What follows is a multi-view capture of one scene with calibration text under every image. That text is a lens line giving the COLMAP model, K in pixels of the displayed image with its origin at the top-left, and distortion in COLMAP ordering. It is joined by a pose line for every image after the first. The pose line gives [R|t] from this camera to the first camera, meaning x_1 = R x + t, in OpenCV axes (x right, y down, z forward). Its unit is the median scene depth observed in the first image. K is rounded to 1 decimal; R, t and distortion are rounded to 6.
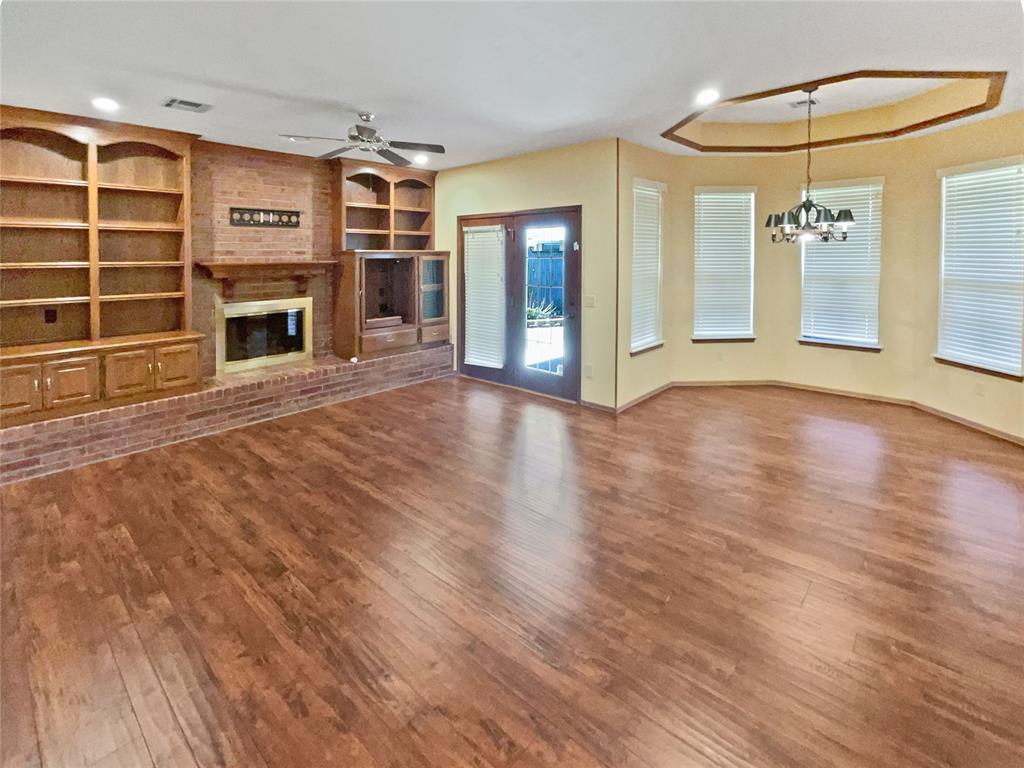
lens RADIAL K [[466.4, 0, 512.0], [0, 466.4, 384.0], [0, 0, 1]] dist [-0.003022, -0.000084]
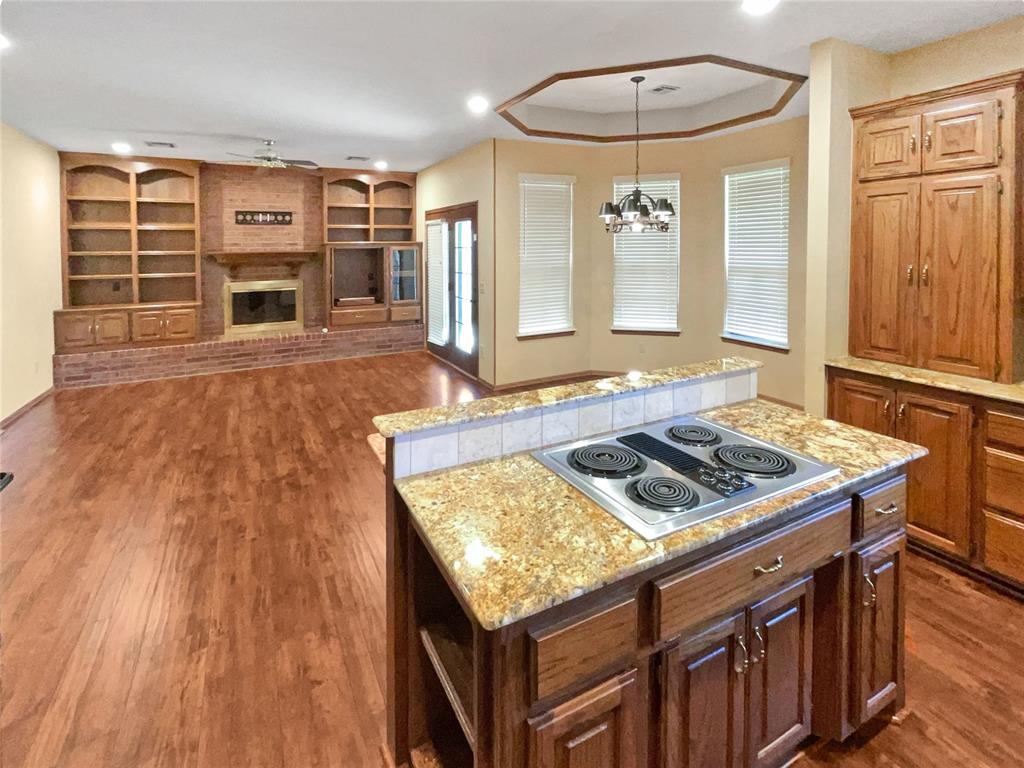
lens RADIAL K [[477.8, 0, 512.0], [0, 477.8, 384.0], [0, 0, 1]] dist [-0.000394, 0.000573]
pose [[0.939937, 0.093055, -0.328418, 0.610074], [-0.087762, 0.995661, 0.030937, 0.008711], [0.329872, -0.000256, 0.944026, -0.046604]]
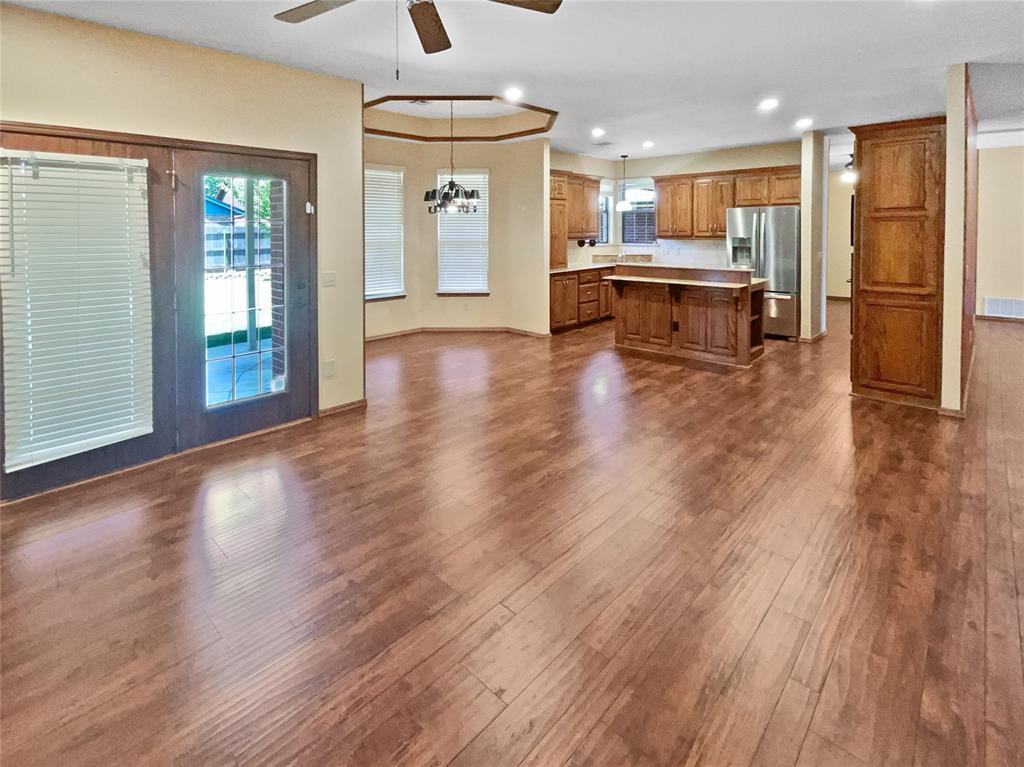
lens RADIAL K [[485.3, 0, 500.6], [0, 485.3, 354.3], [0, 0, 1]] dist [0.000613, 0.000288]
pose [[0.046216, -0.246898, 0.967939, -0.656971], [0.273985, 0.934947, 0.225401, -0.168573], [-0.960623, 0.254784, 0.110856, 0.683041]]
